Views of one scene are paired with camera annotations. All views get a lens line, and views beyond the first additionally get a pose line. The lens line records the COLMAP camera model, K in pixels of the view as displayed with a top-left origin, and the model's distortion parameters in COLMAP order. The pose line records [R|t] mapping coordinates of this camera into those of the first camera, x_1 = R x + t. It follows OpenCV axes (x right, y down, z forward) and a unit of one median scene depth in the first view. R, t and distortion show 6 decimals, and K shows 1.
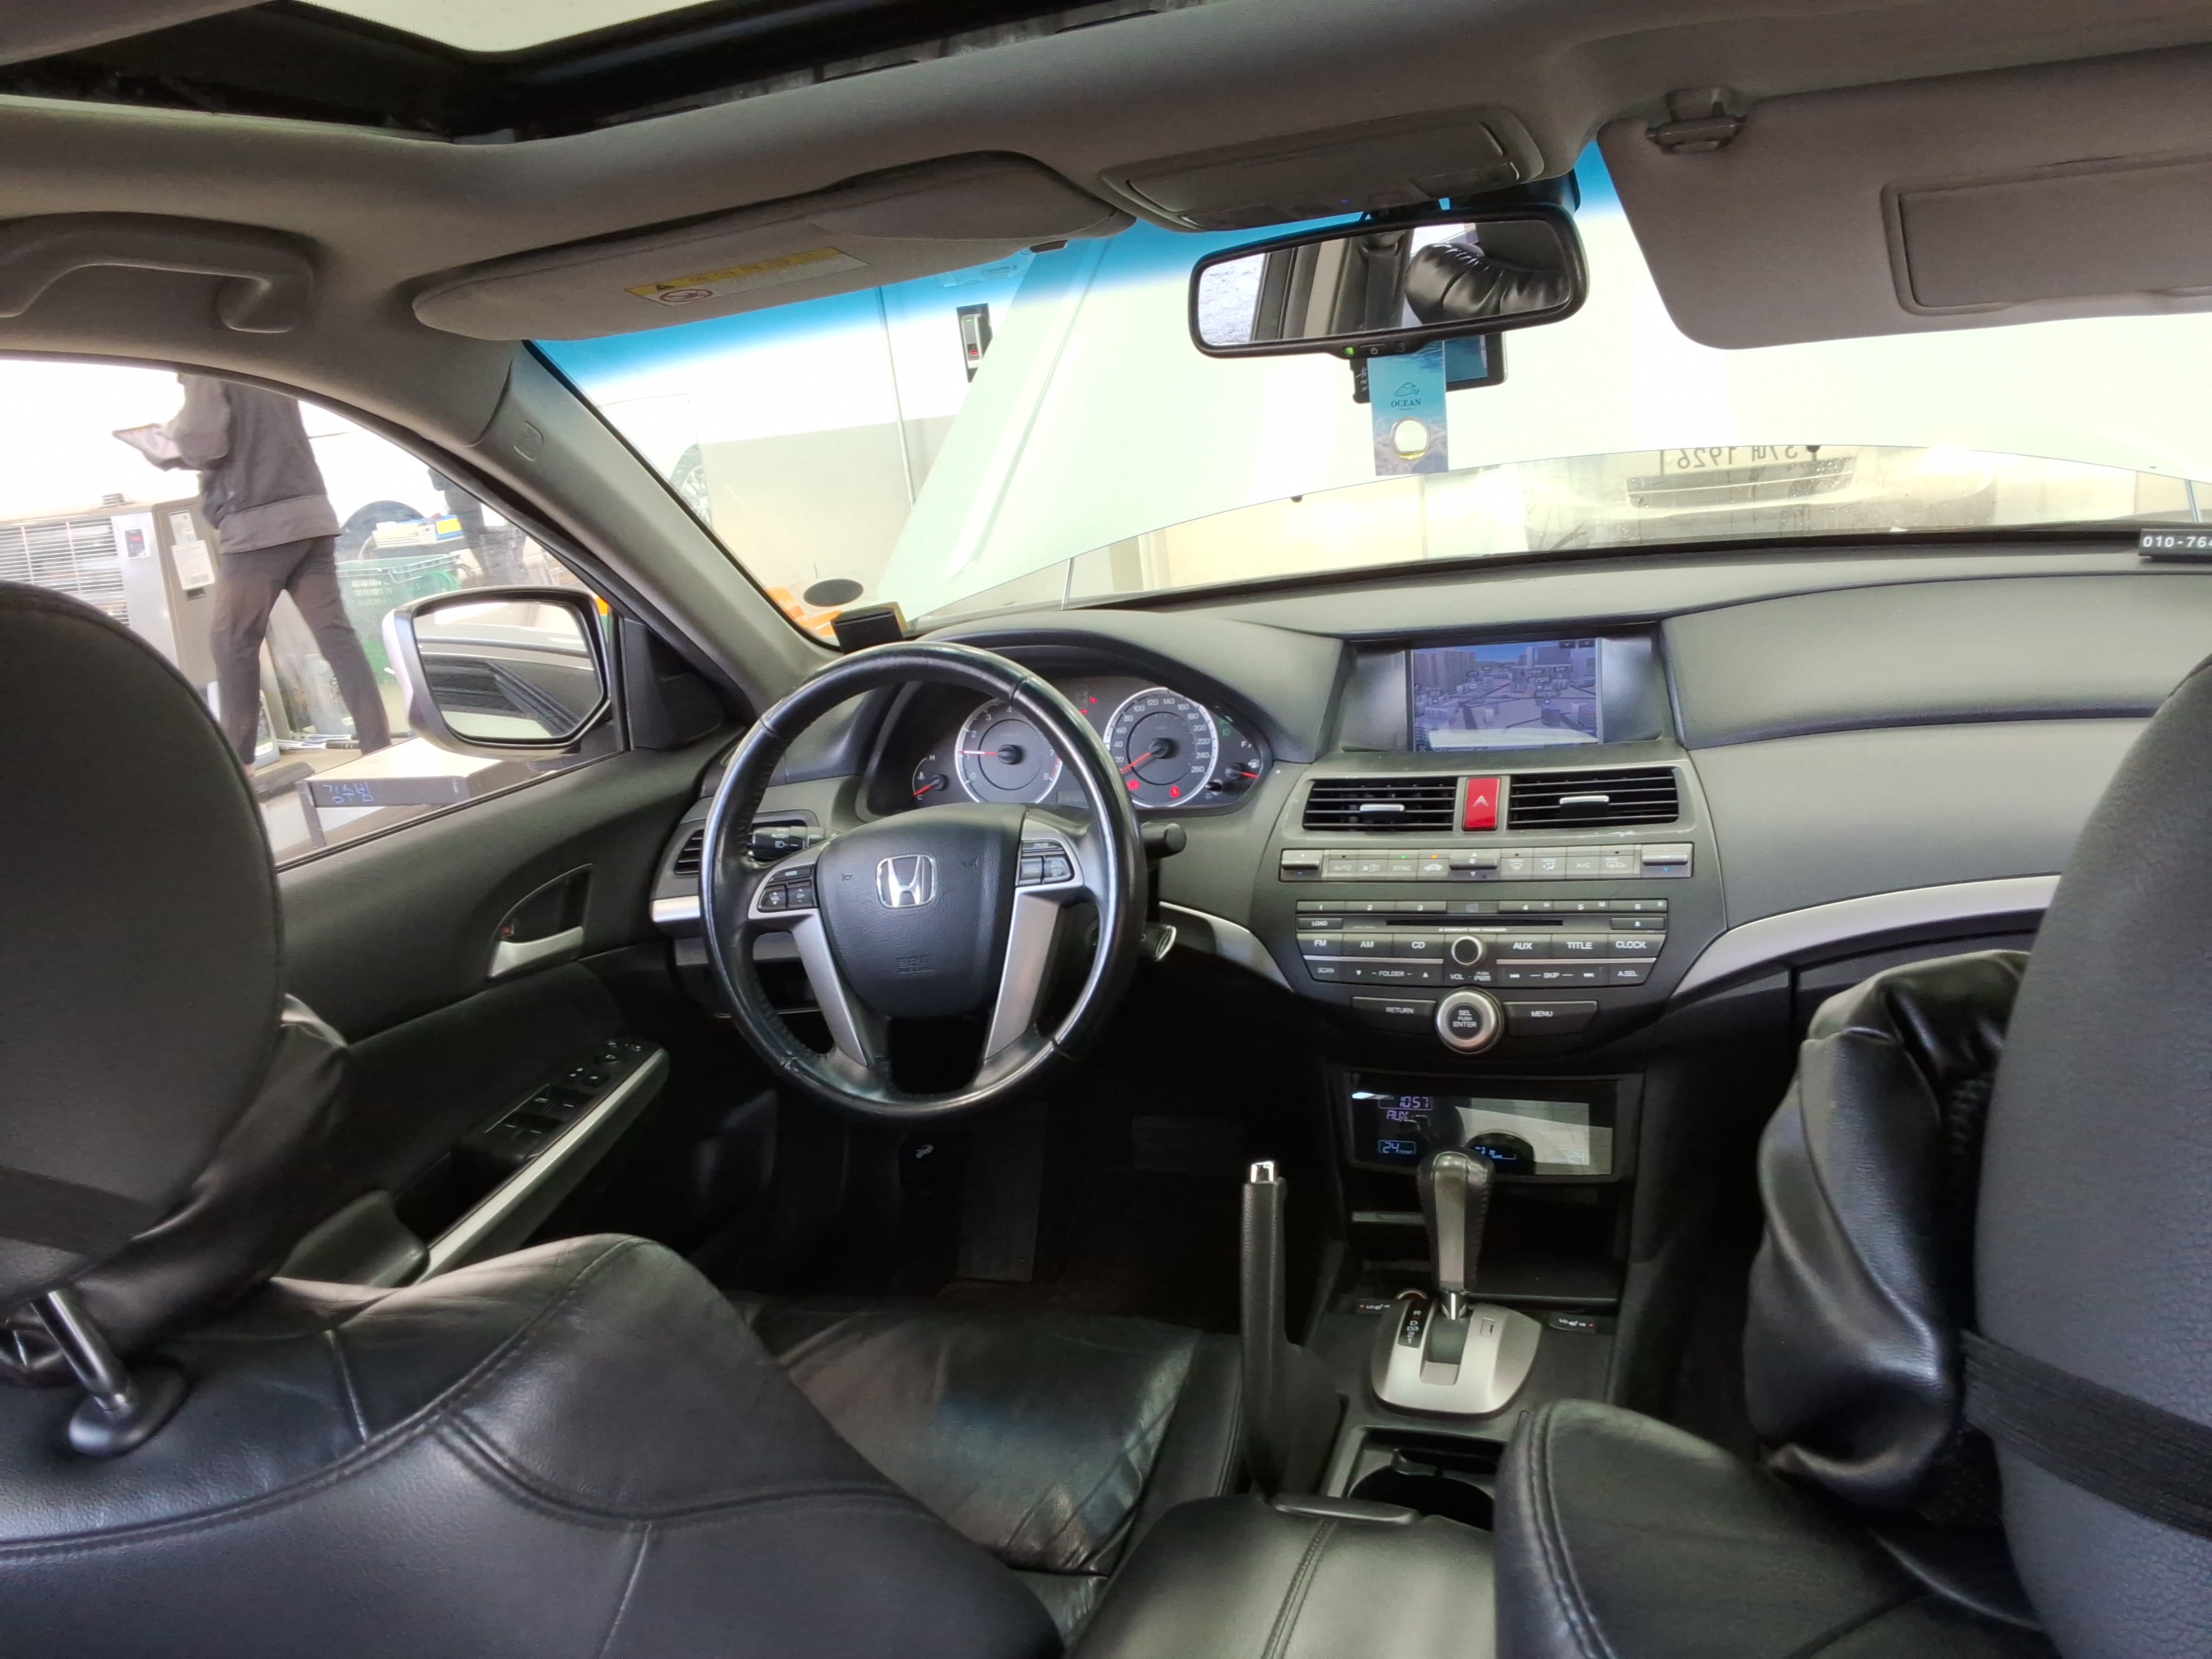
lens RADIAL K [[1760.8, 0, 1118.1], [0, 1760.8, 841.8], [0, 0, 1]] dist [0.158288, -0.276907]
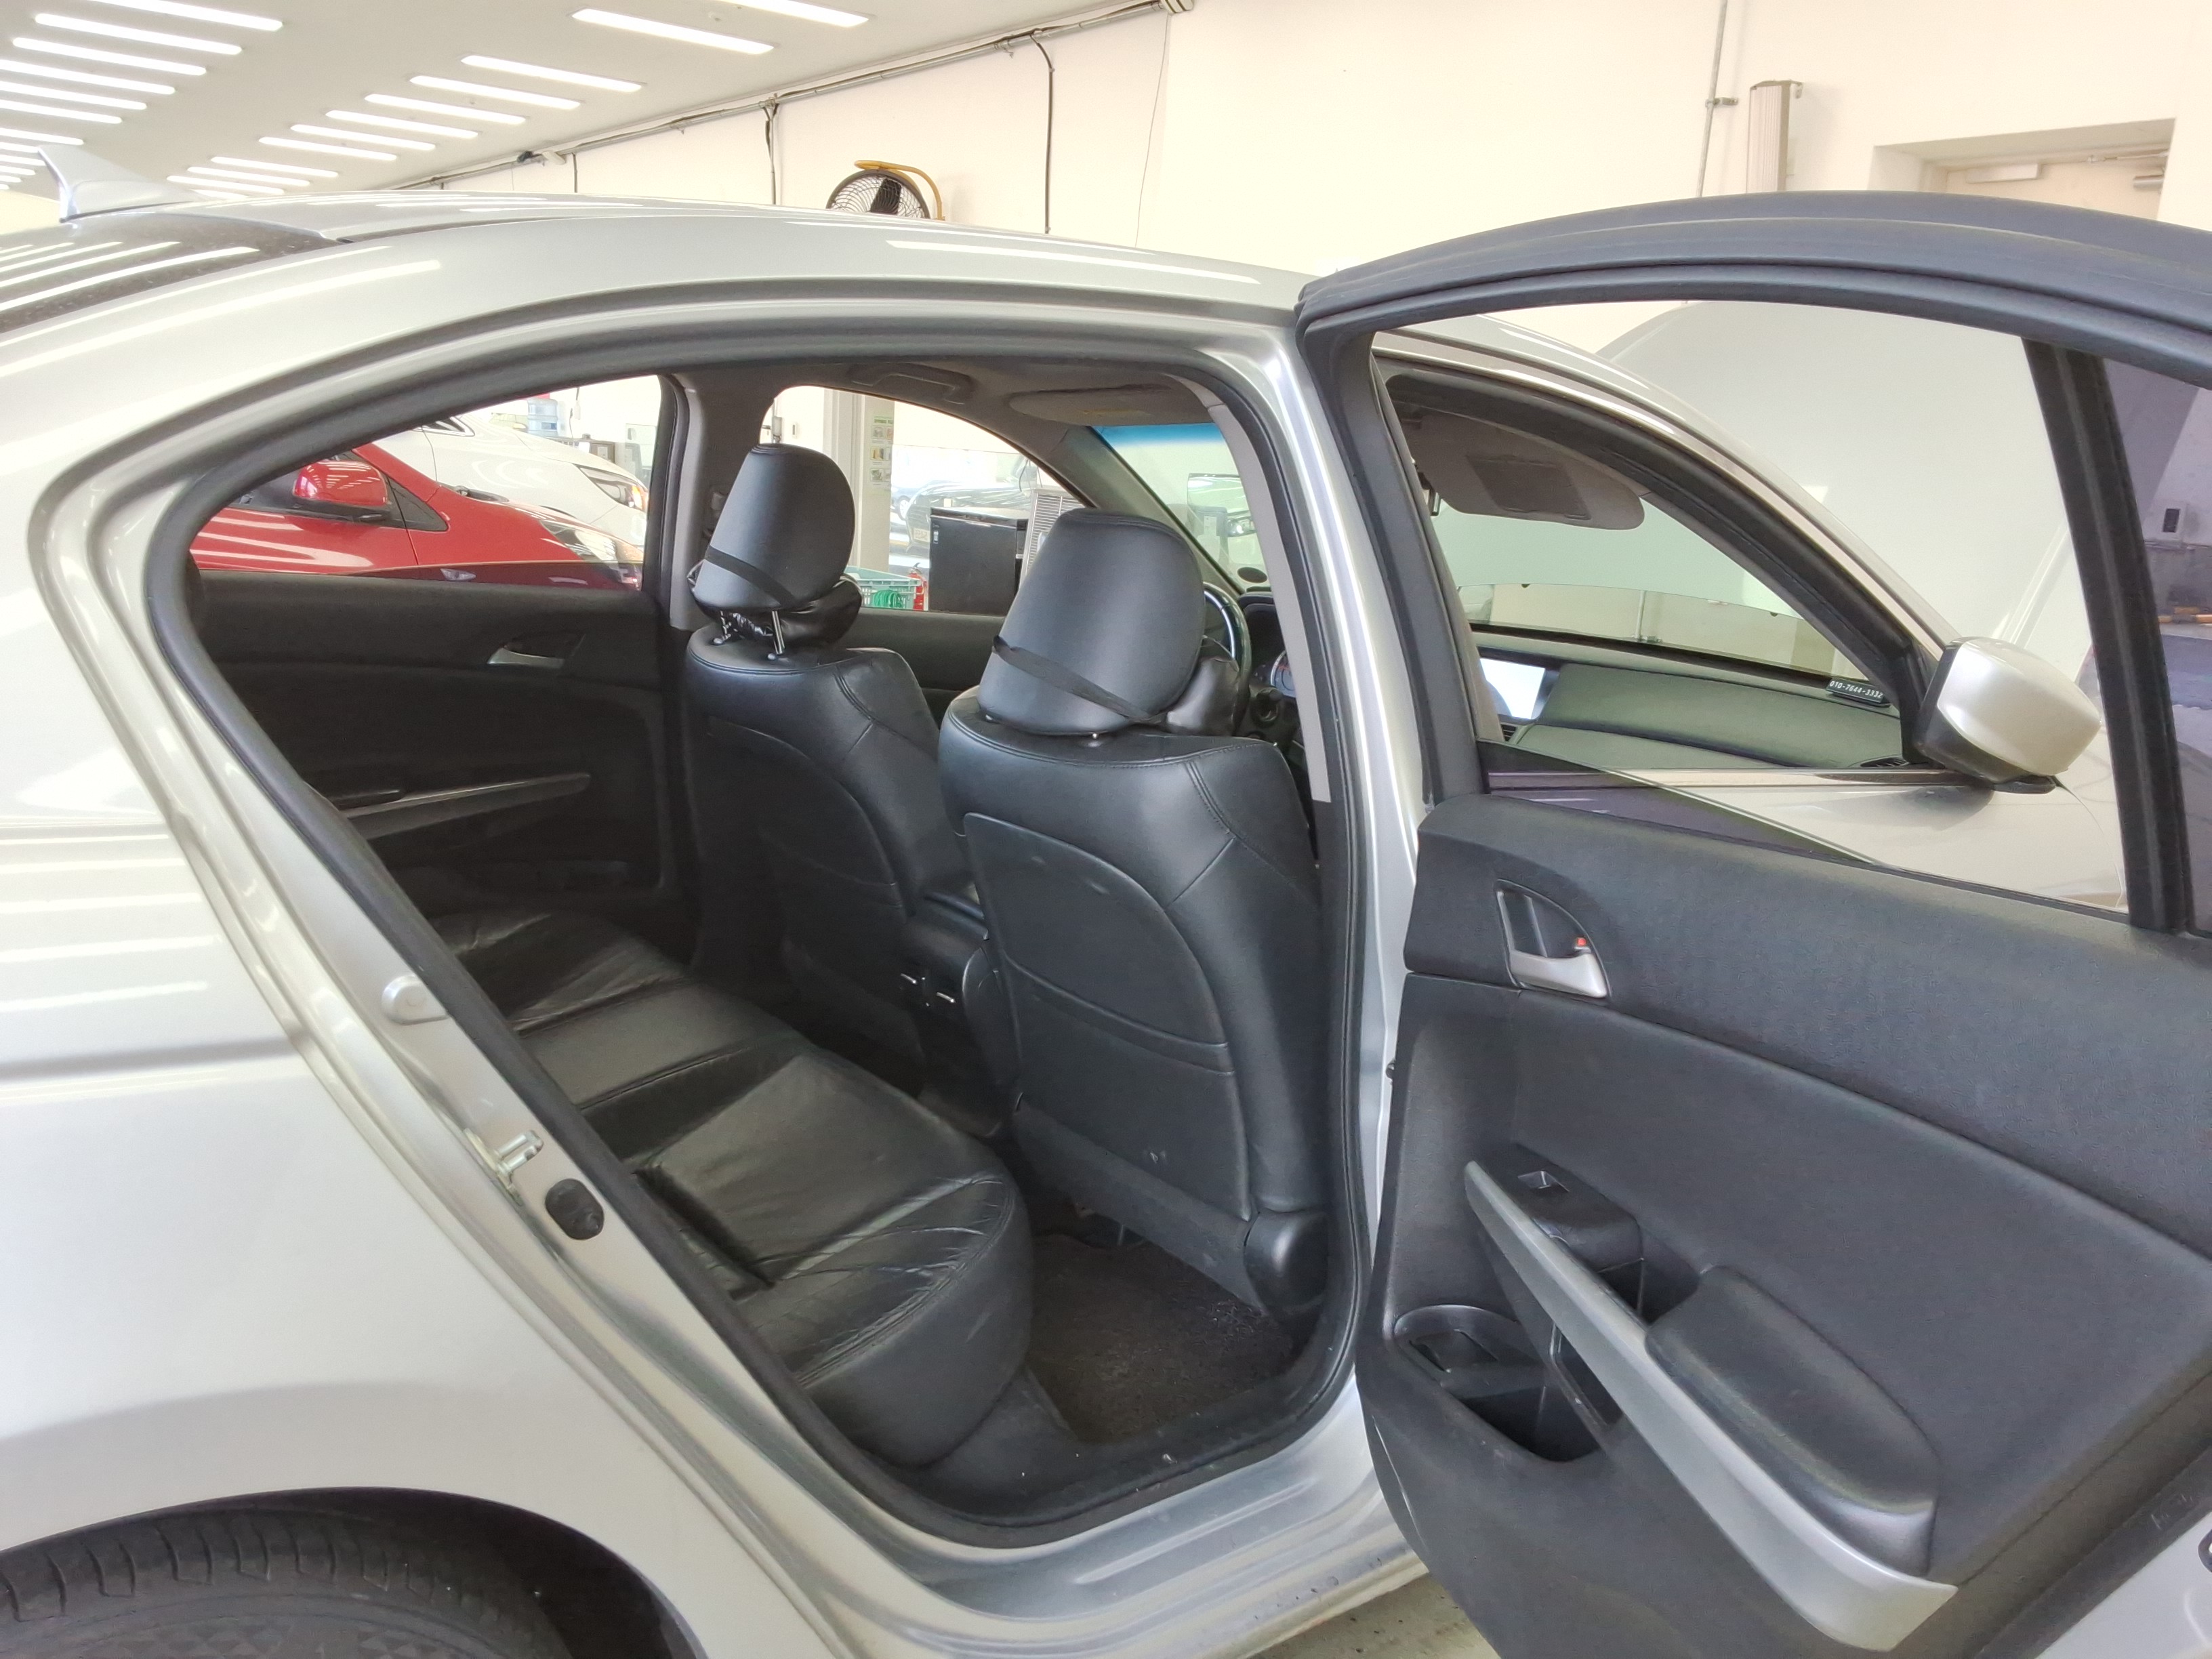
lens RADIAL K [[1760.8, 0, 1118.1], [0, 1760.8, 841.8], [0, 0, 1]] dist [0.158288, -0.276907]
pose [[0.796902, 0.288361, -0.530844, 1.191132], [-0.322985, 0.945960, 0.028993, 0.187486], [0.510517, 0.148350, 0.846974, -1.001457]]
